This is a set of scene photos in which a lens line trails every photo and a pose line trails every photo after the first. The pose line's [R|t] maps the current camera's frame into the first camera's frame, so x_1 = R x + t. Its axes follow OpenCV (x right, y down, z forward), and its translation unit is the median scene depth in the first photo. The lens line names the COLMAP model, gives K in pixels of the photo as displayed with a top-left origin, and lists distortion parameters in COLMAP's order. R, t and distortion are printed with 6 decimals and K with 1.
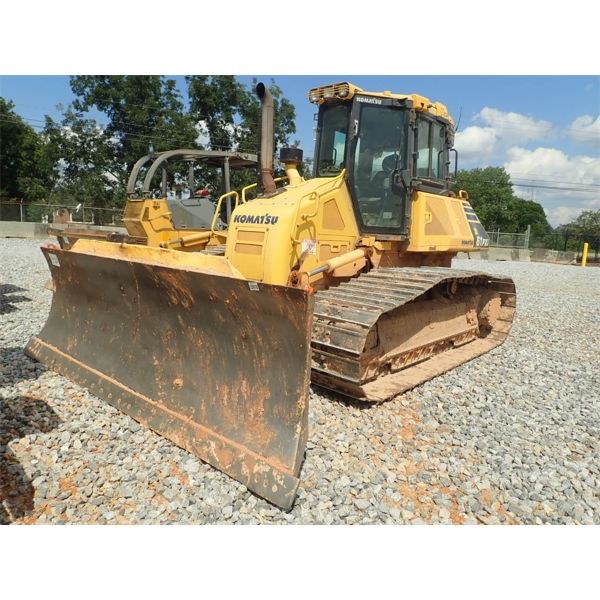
lens RADIAL K [[433.8, 0, 300.0], [0, 433.8, 300.0], [0, 0, 1]] dist [-0.002800, 0.003898]
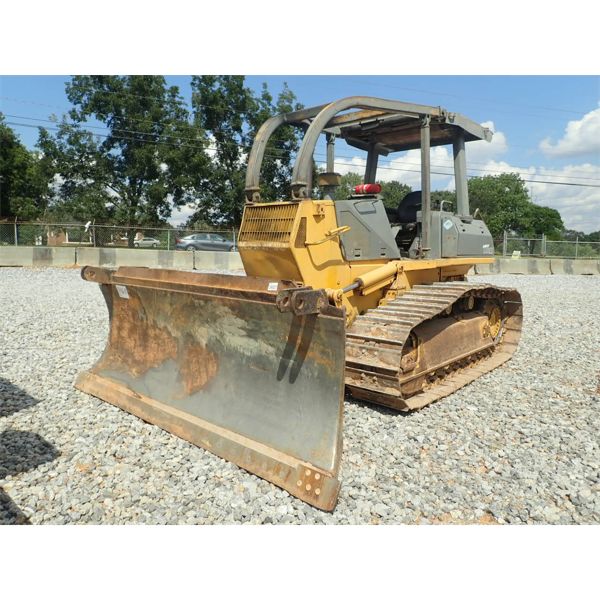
lens RADIAL K [[430.6, 0, 298.1], [0, 430.6, 304.2], [0, 0, 1]] dist [-0.000089, 0.002100]
pose [[0.999470, -0.030405, 0.011650, -0.061441], [0.030625, 0.999347, -0.019190, -0.019048], [-0.011059, 0.019536, 0.999748, 0.091888]]
